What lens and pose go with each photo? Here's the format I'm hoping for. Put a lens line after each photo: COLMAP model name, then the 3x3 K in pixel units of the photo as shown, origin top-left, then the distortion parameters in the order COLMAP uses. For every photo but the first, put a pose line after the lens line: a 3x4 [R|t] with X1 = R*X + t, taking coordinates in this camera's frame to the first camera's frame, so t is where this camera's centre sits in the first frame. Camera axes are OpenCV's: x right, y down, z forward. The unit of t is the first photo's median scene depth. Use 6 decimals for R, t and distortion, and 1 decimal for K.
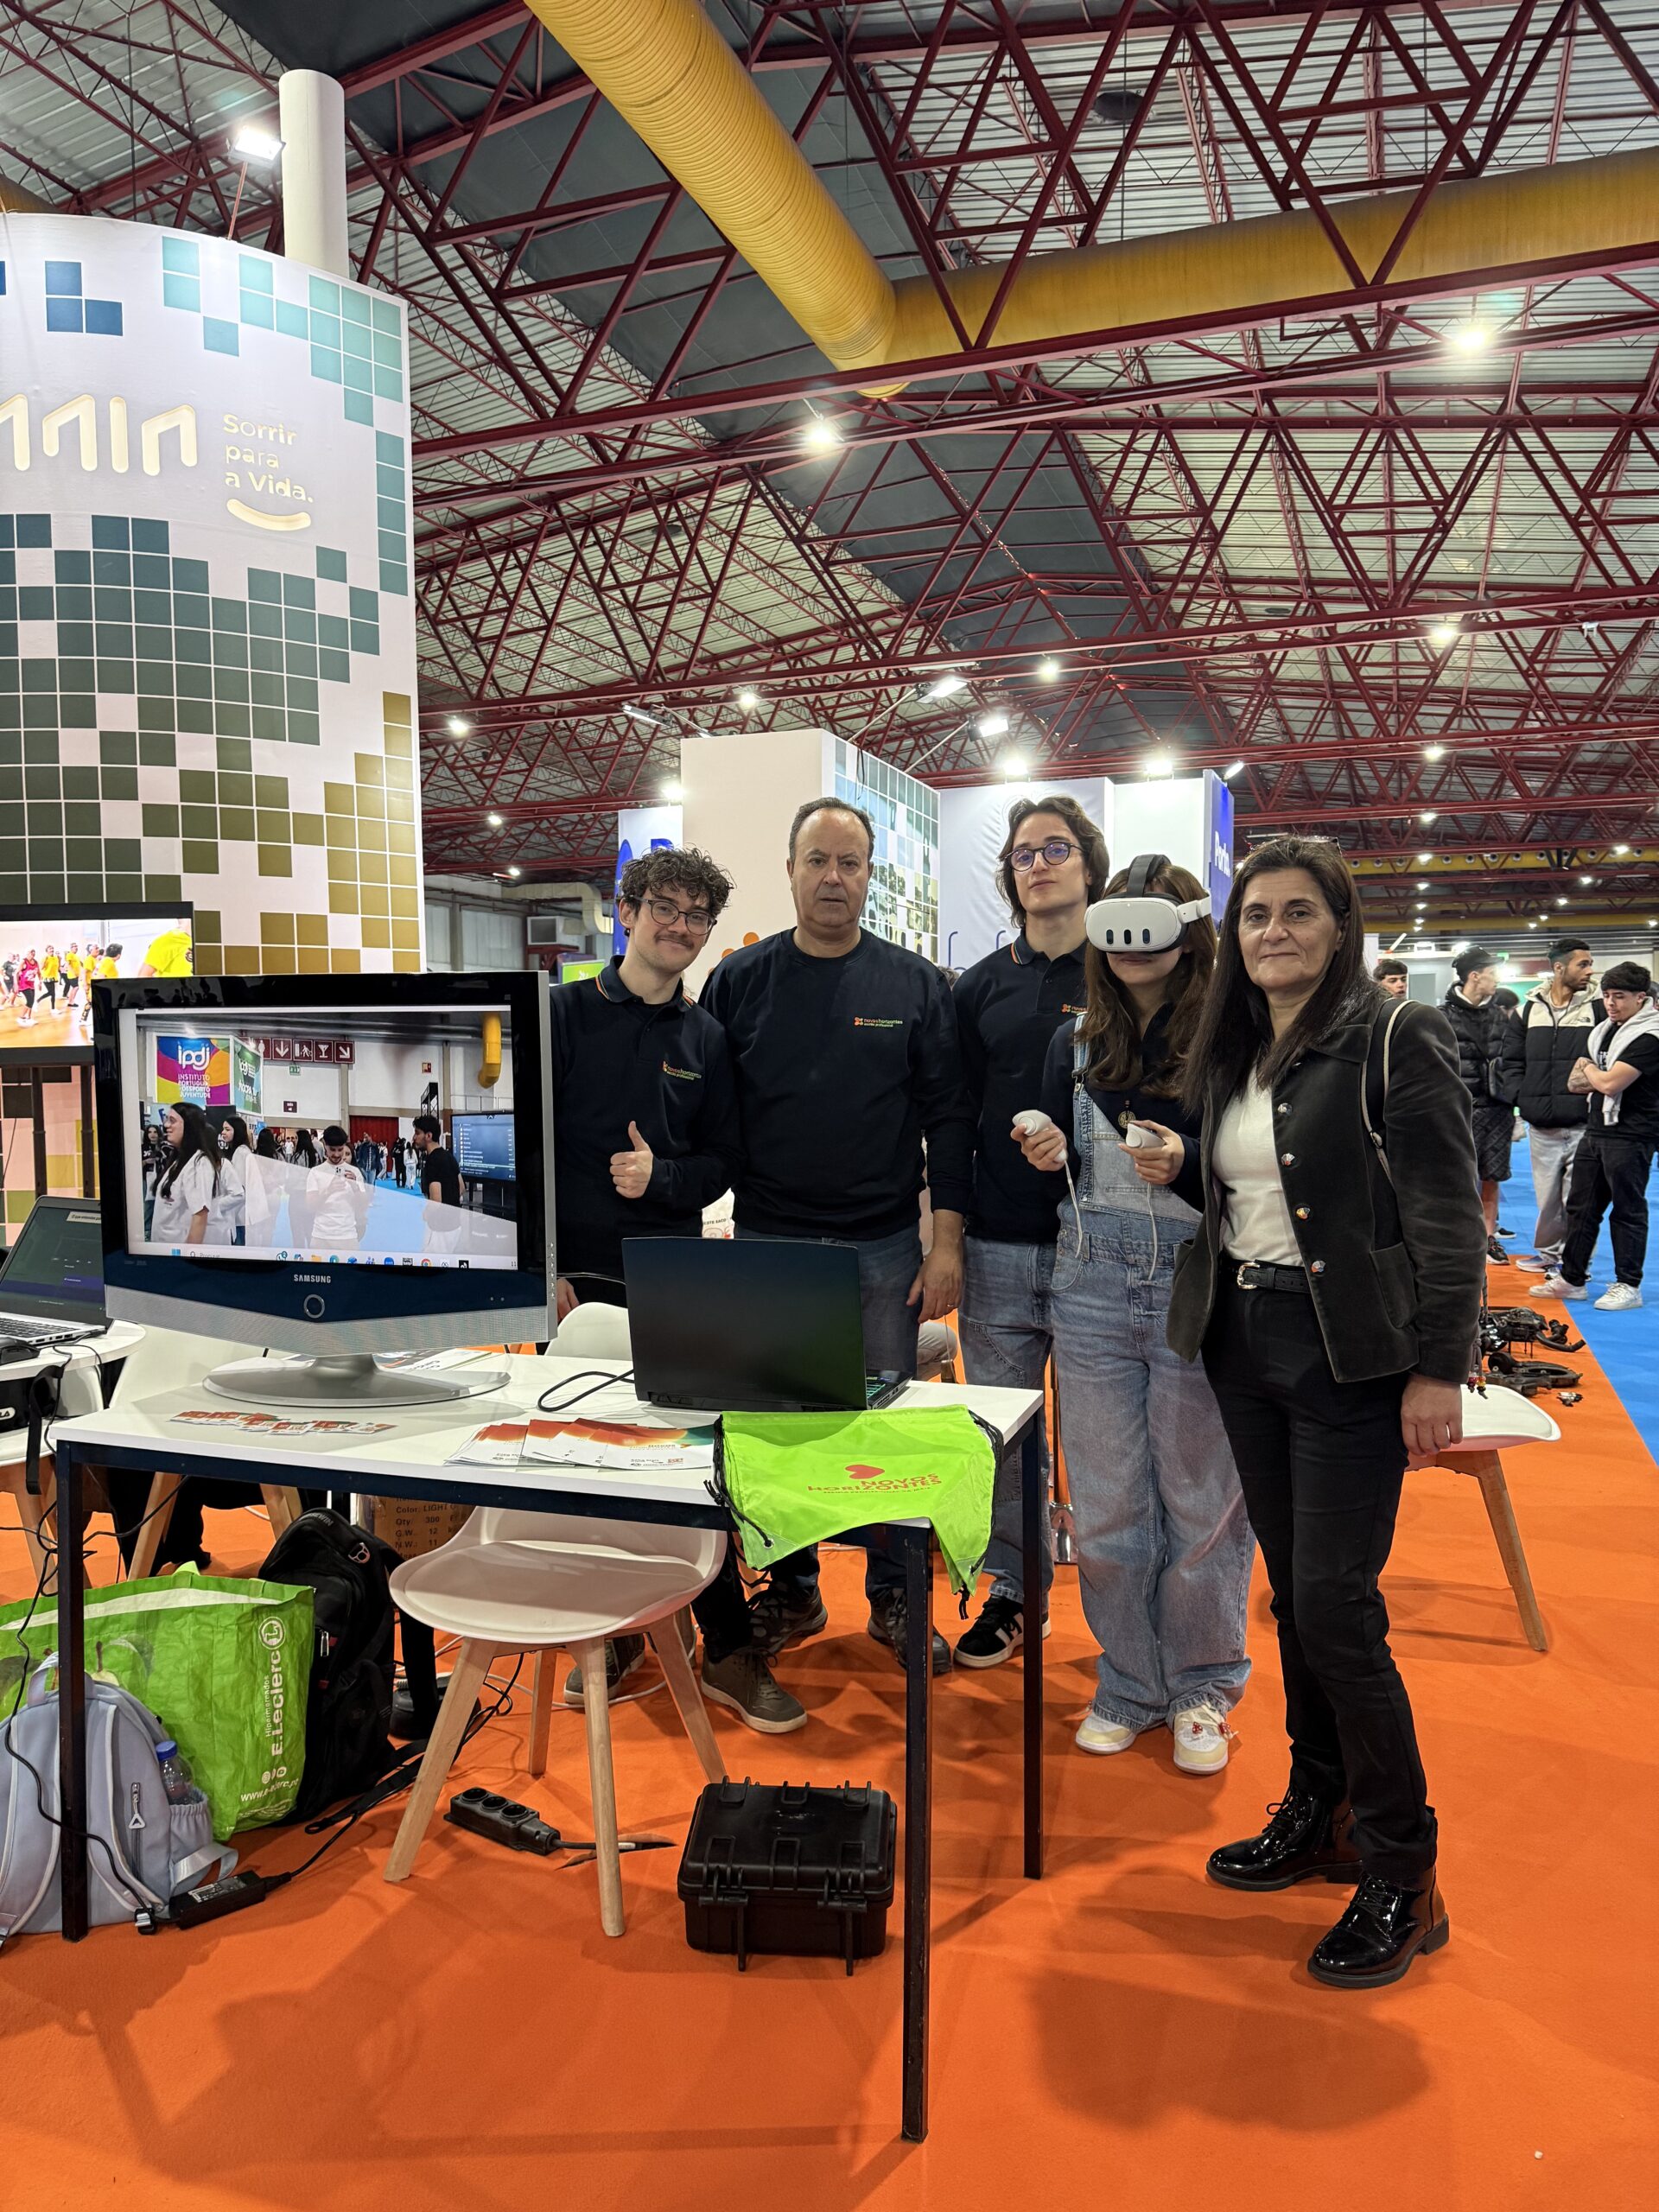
lens RADIAL K [[1530.5, 0, 838.2], [0, 1530.5, 1115.9], [0, 0, 1]] dist [-0.000851, -0.007475]
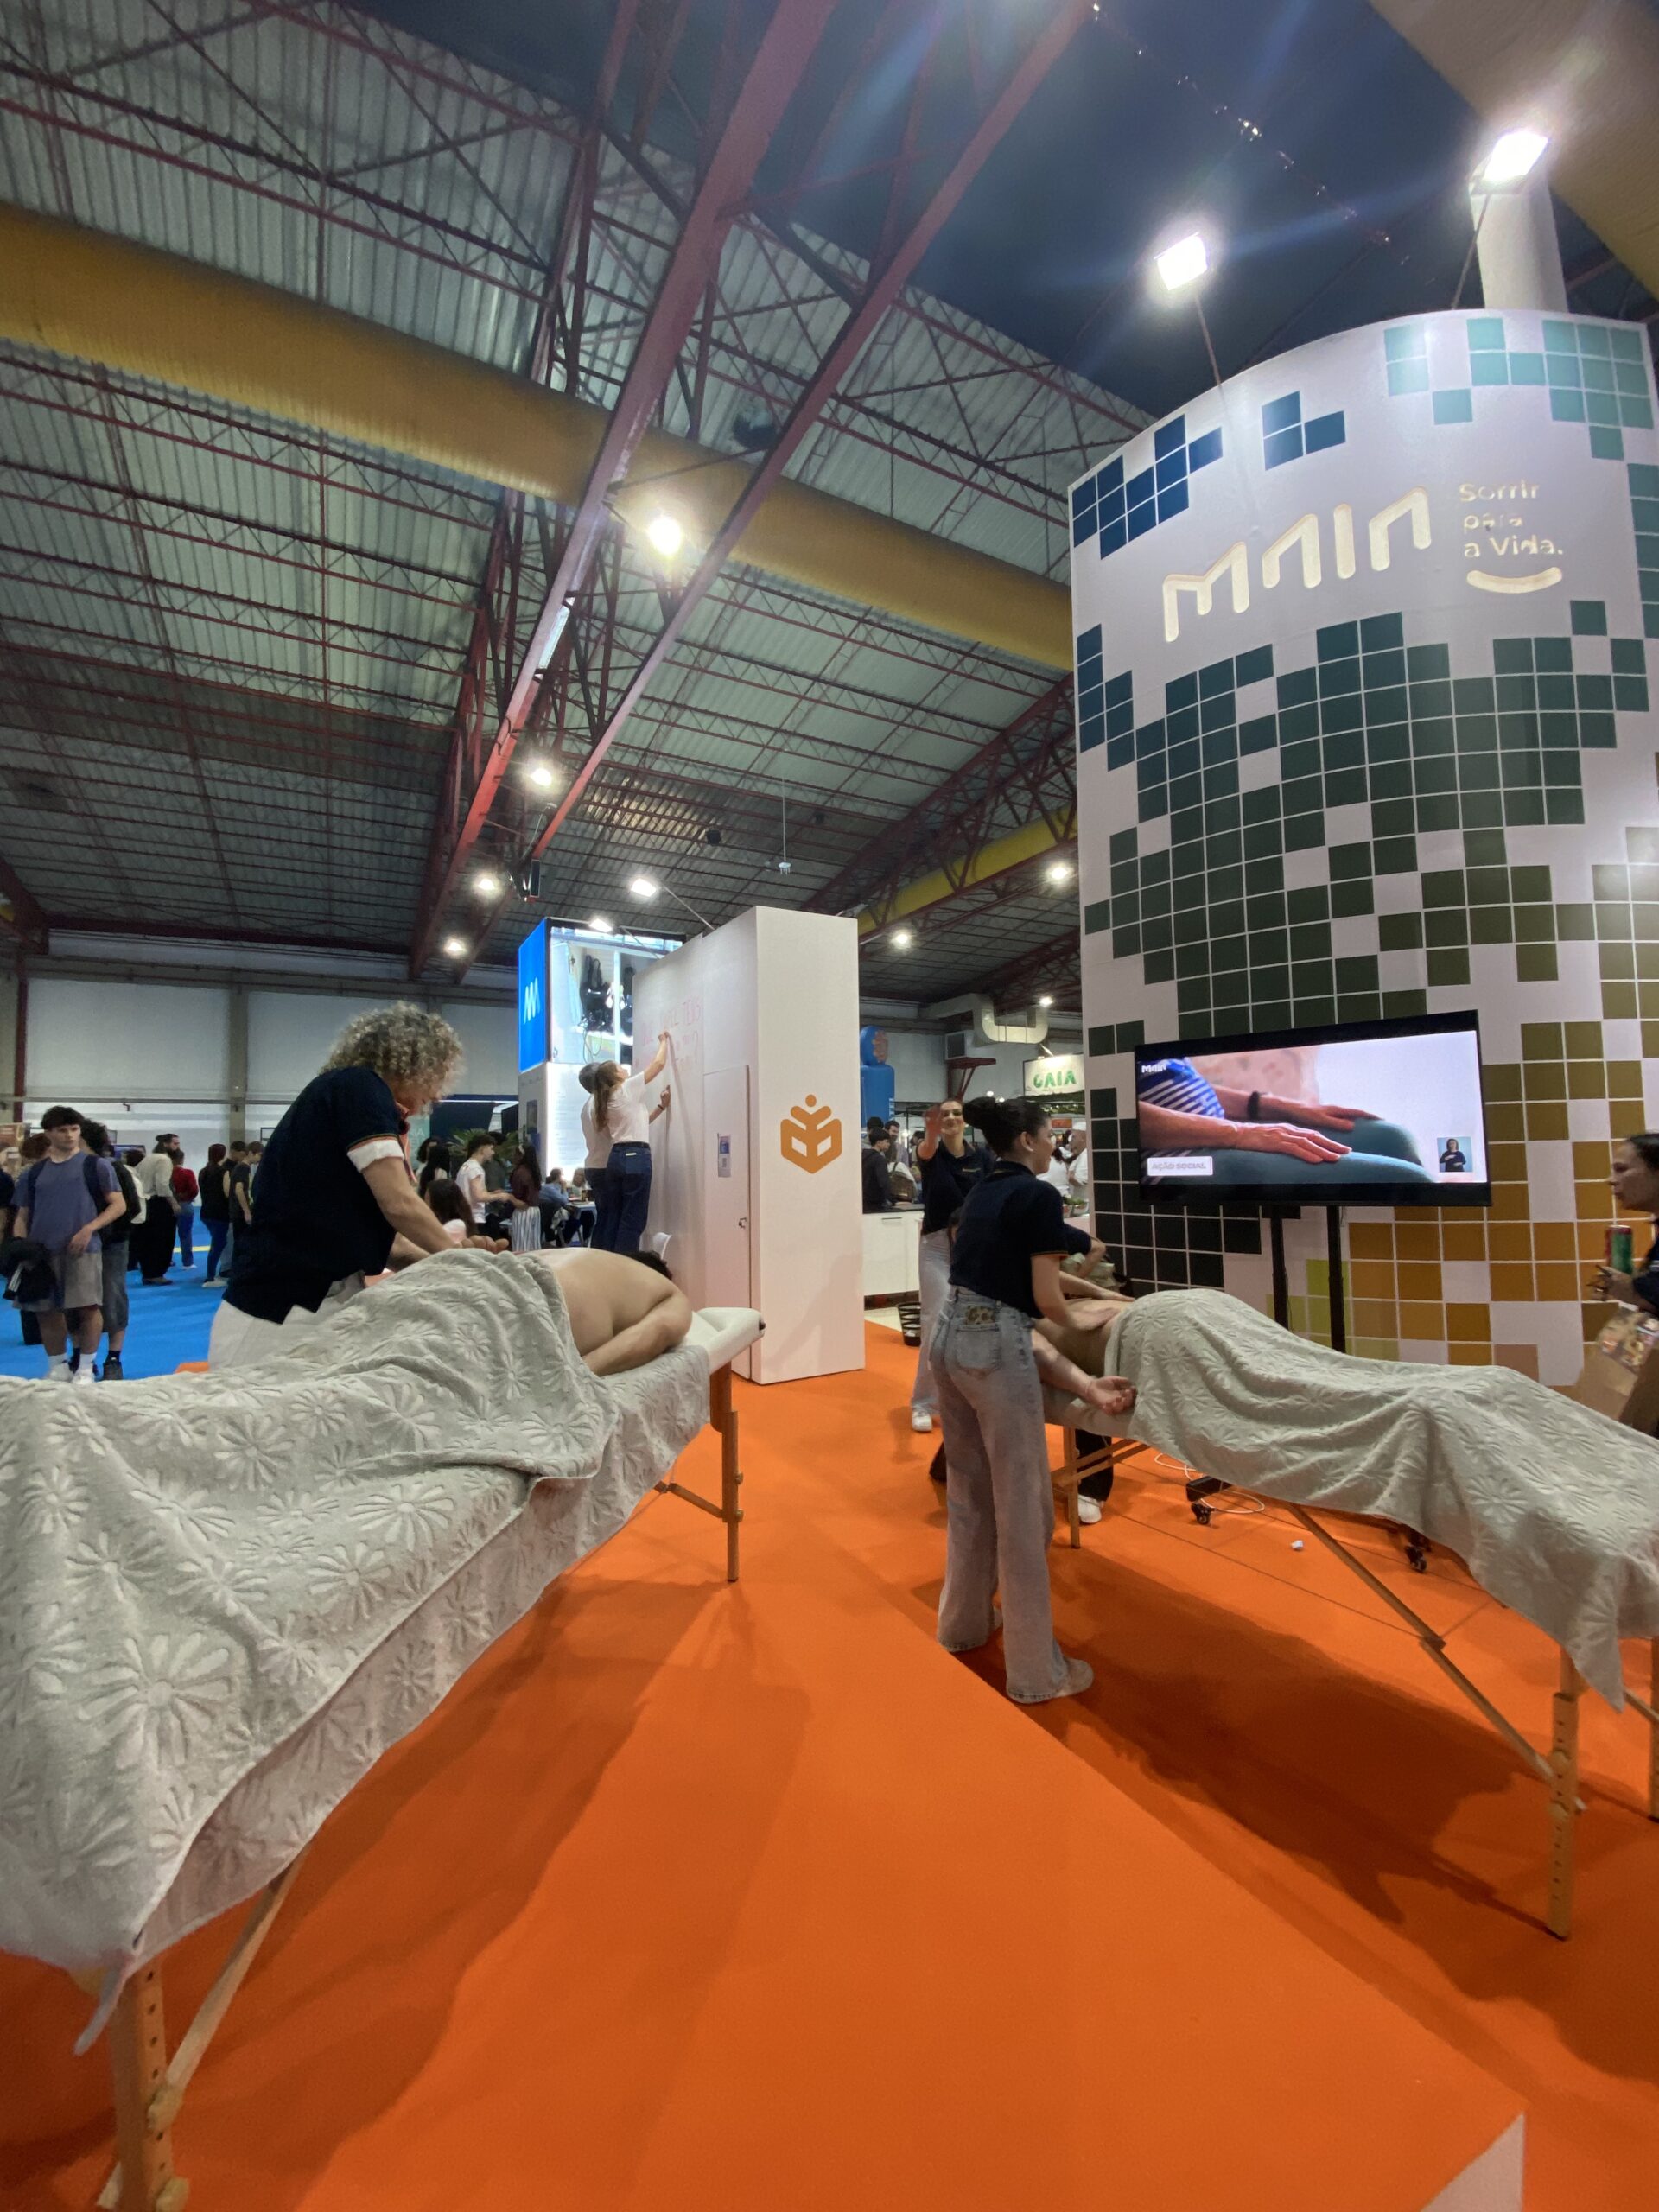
lens RADIAL K [[899.1, 0, 828.7], [0, 899.1, 1139.9], [0, 0, 1]] dist [-0.022398, -0.000179]
pose [[0.747941, -0.019408, -0.663481, -0.139317], [-0.026917, 0.997863, -0.059533, -0.012190], [0.663219, 0.062386, 0.745821, 0.157038]]
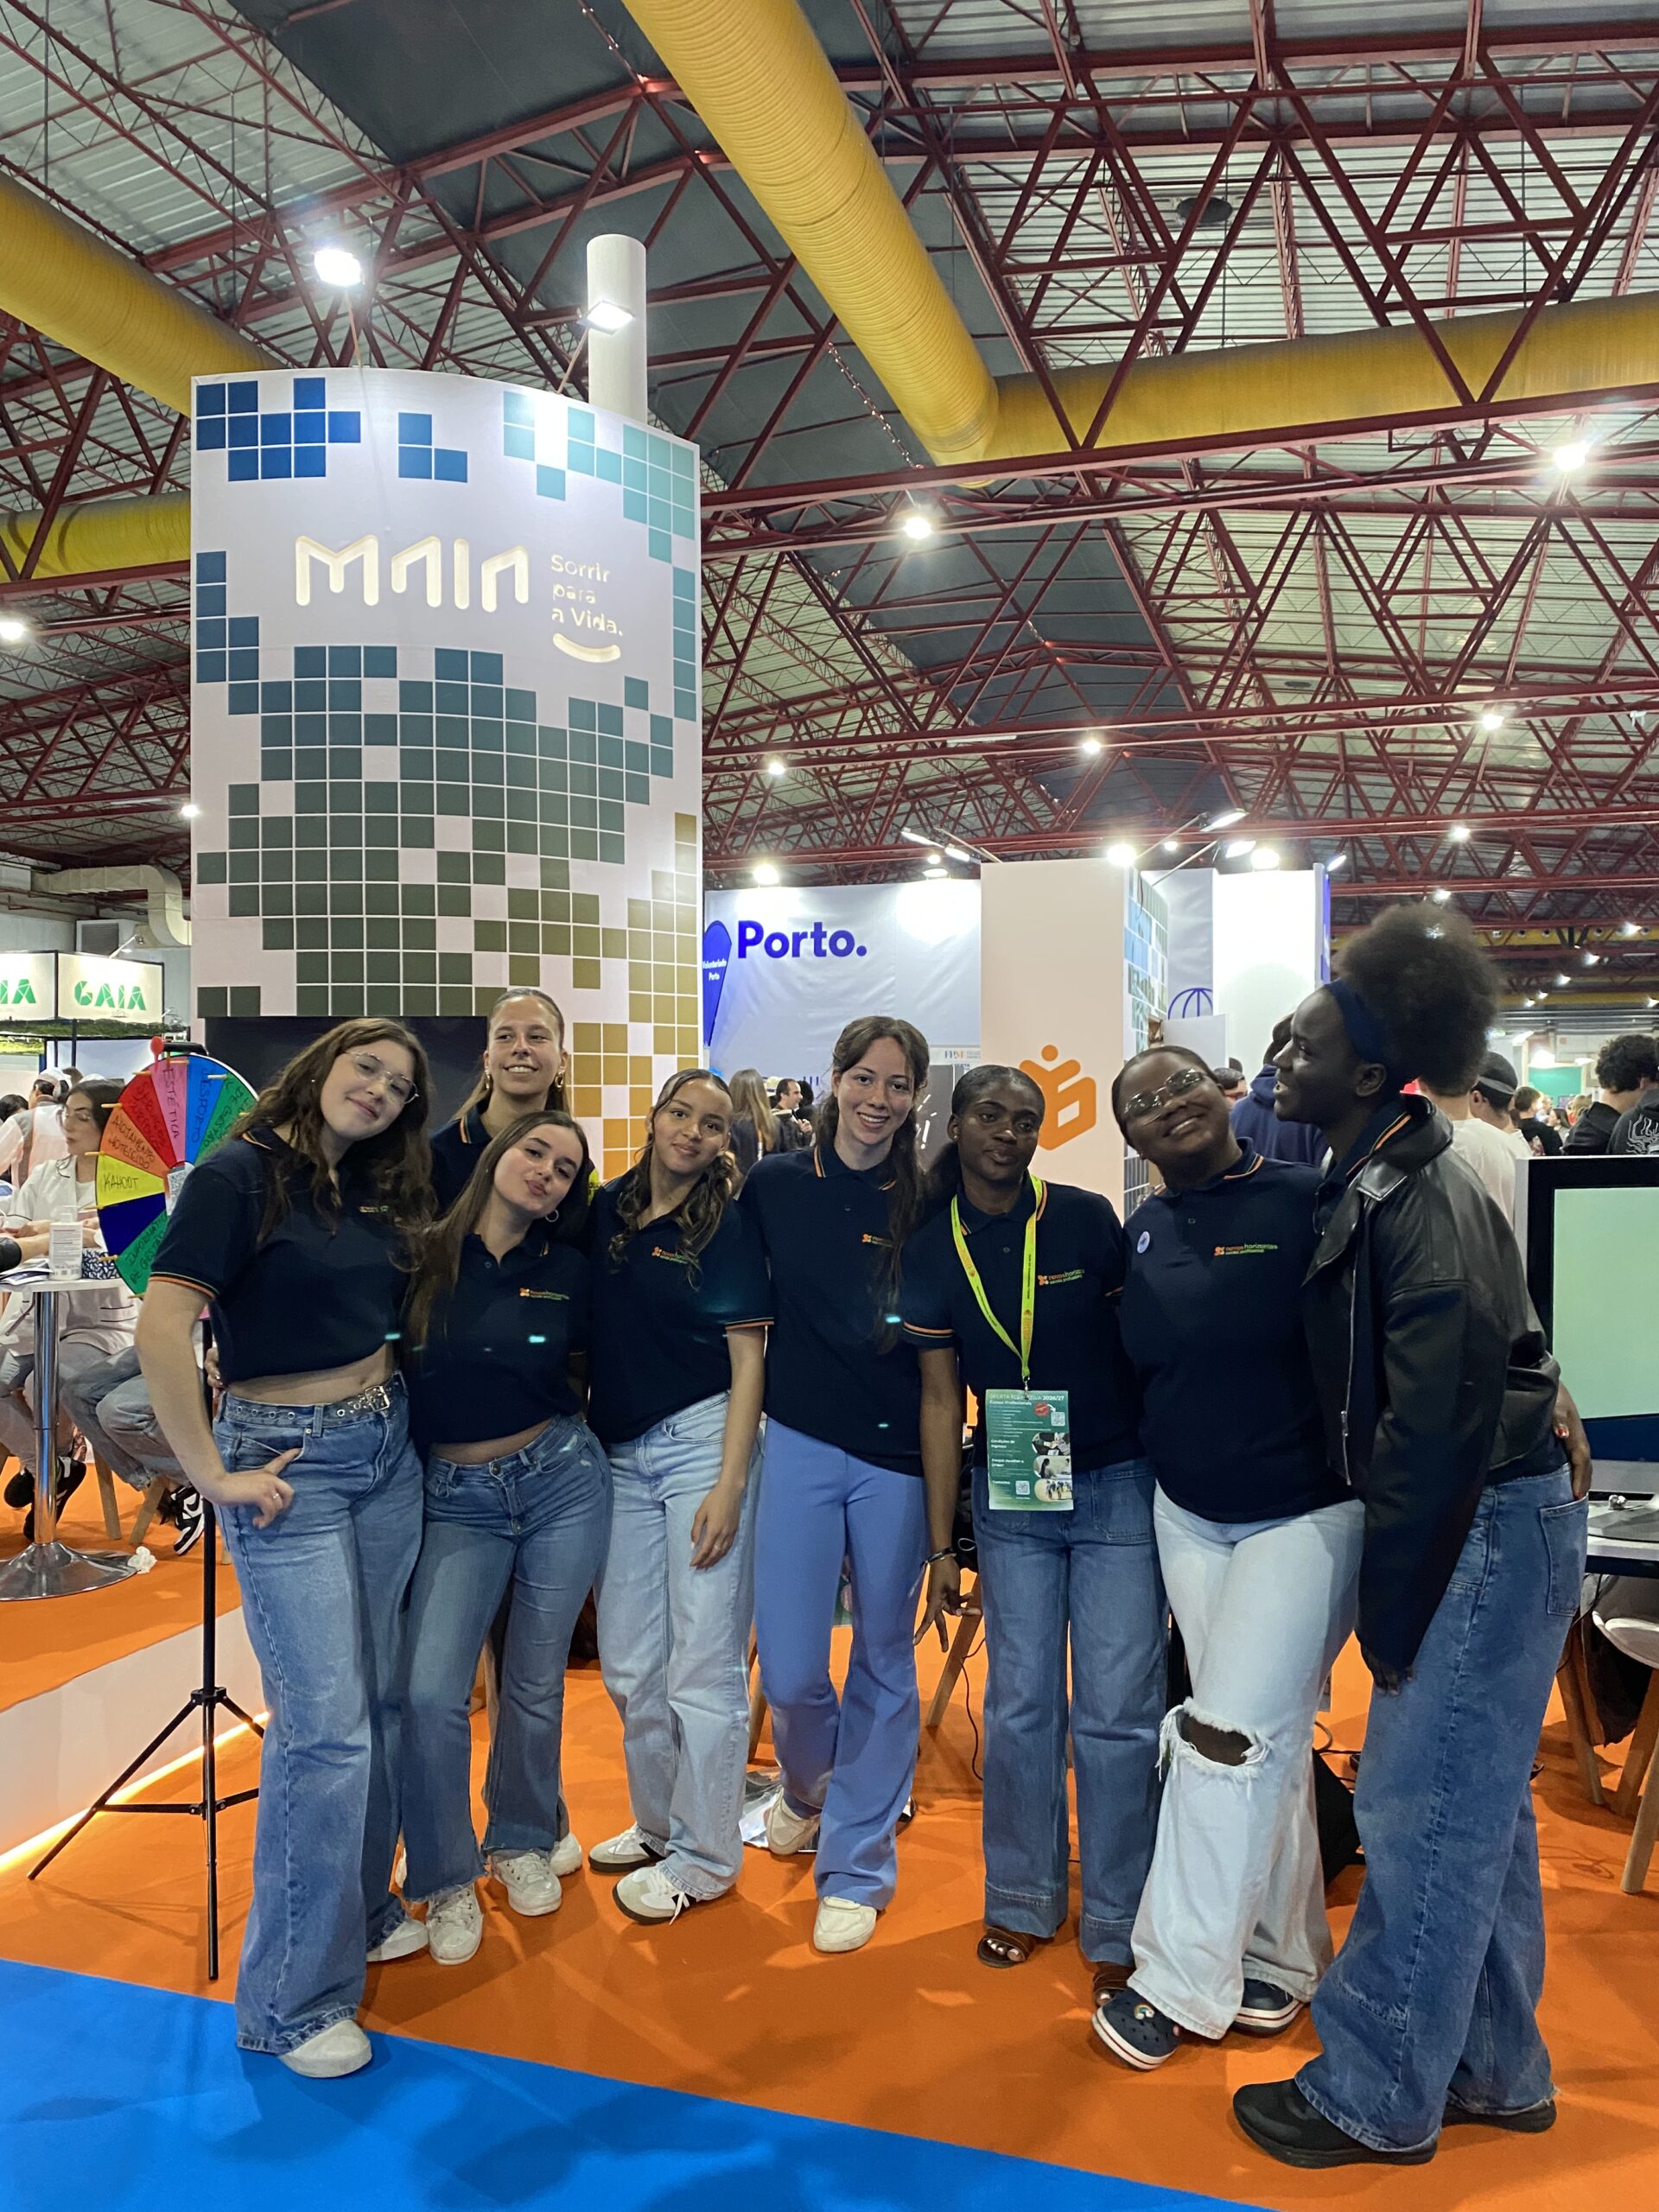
lens RADIAL K [[1643.4, 0, 829.5], [0, 1643.4, 1106.0], [0, 0, 1]] dist [-0.000321, -0.005464]
pose [[0.999366, 0.012593, 0.033299, -0.098363], [-0.010848, 0.998583, -0.052102, -0.008213], [-0.033907, 0.051708, 0.998086, -0.050170]]
